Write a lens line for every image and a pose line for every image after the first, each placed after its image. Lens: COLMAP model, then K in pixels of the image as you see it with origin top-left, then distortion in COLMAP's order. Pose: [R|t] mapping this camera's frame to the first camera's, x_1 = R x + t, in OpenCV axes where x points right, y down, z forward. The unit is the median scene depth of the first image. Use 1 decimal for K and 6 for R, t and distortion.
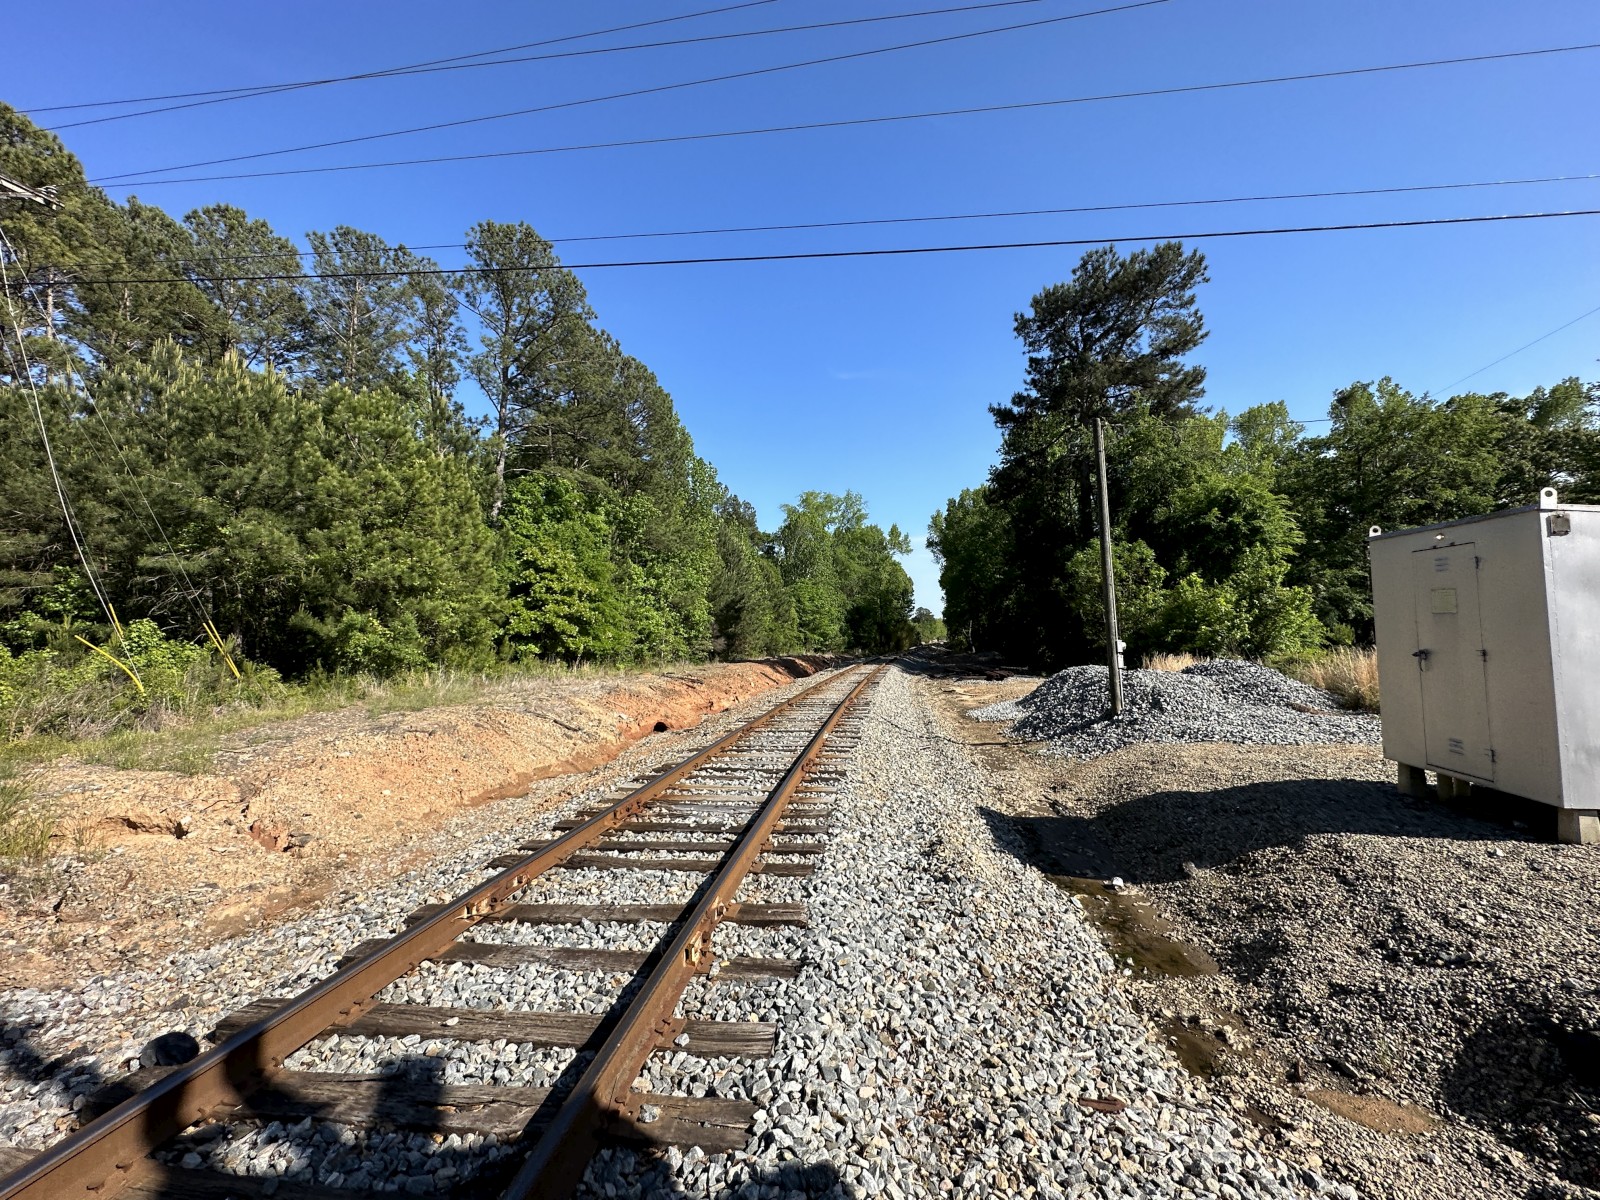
lens RADIAL K [[638.9, 0, 800.0], [0, 638.9, 600.0], [0, 0, 1]] dist [0.002654, 0.000131]
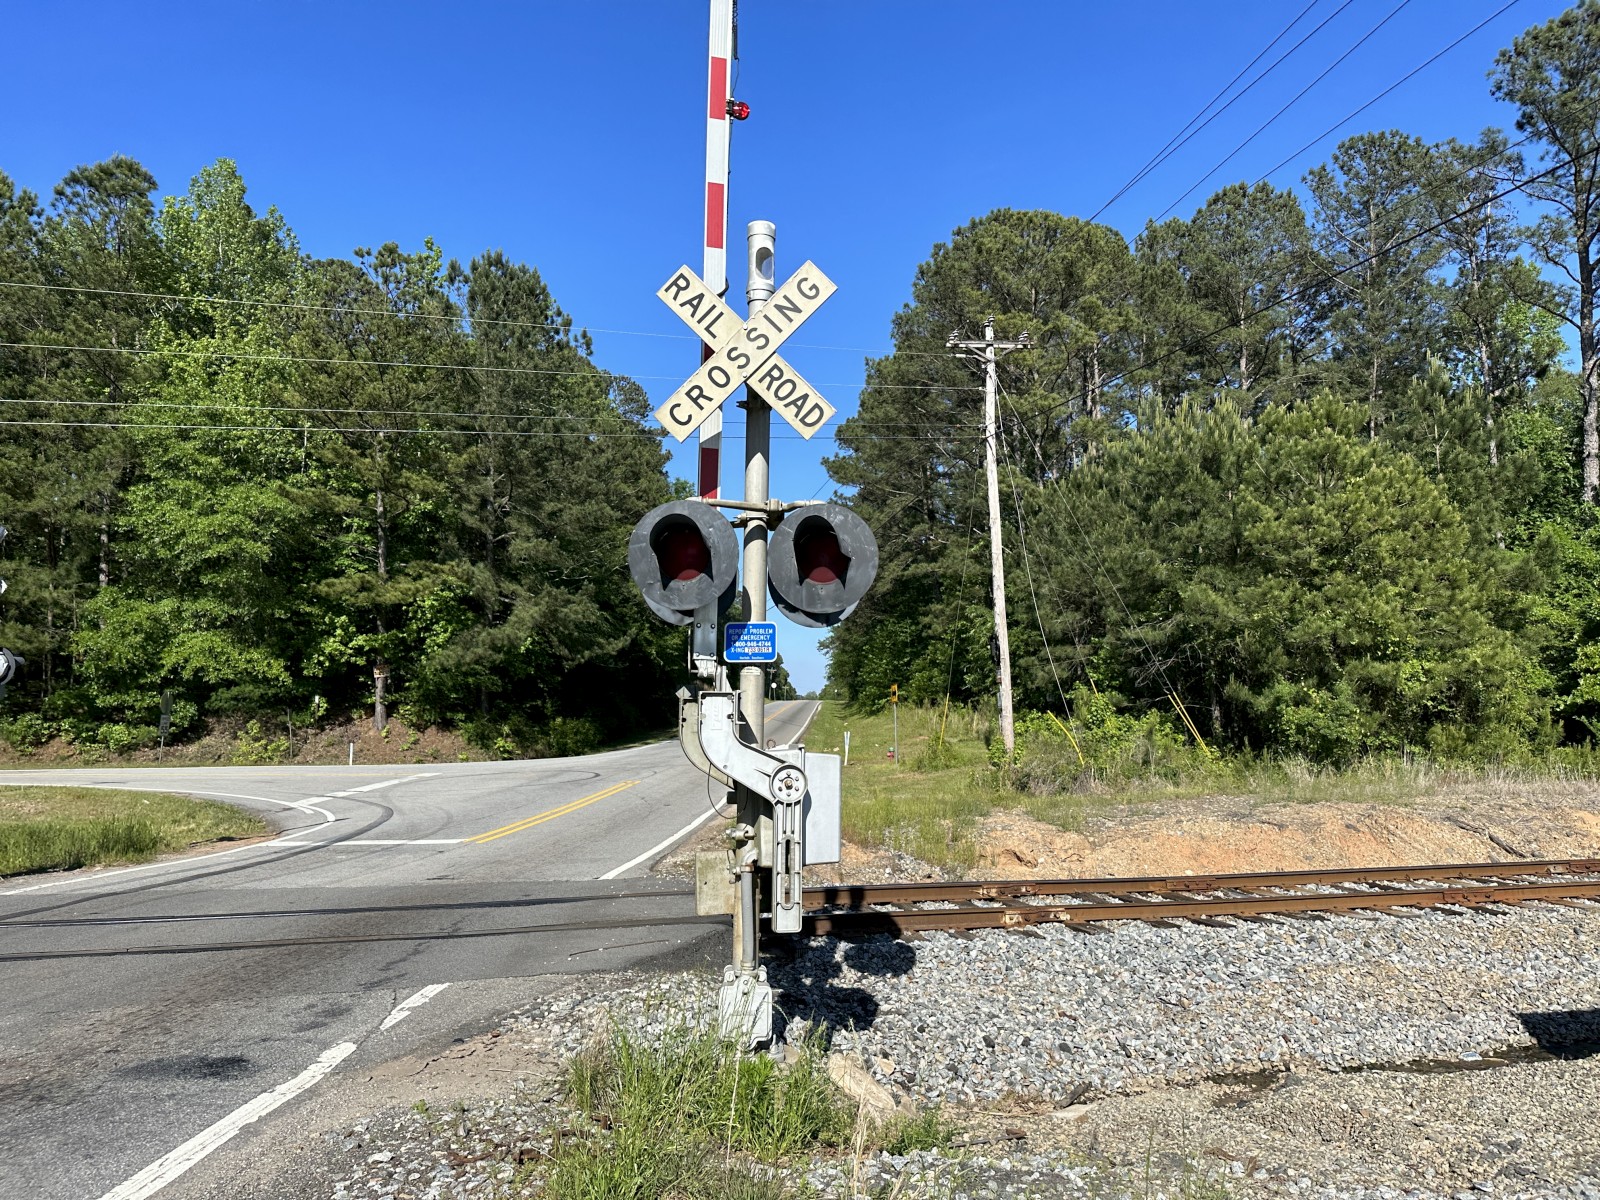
lens RADIAL K [[1148.2, 0, 800.0], [0, 1148.2, 600.0], [0, 0, 1]] dist [0.005655, 0.002771]
pose [[0.351920, -0.079574, -0.932642, 0.463407], [0.056833, 0.996358, -0.063566, -0.026475], [0.934303, -0.030635, 0.355160, -0.114912]]
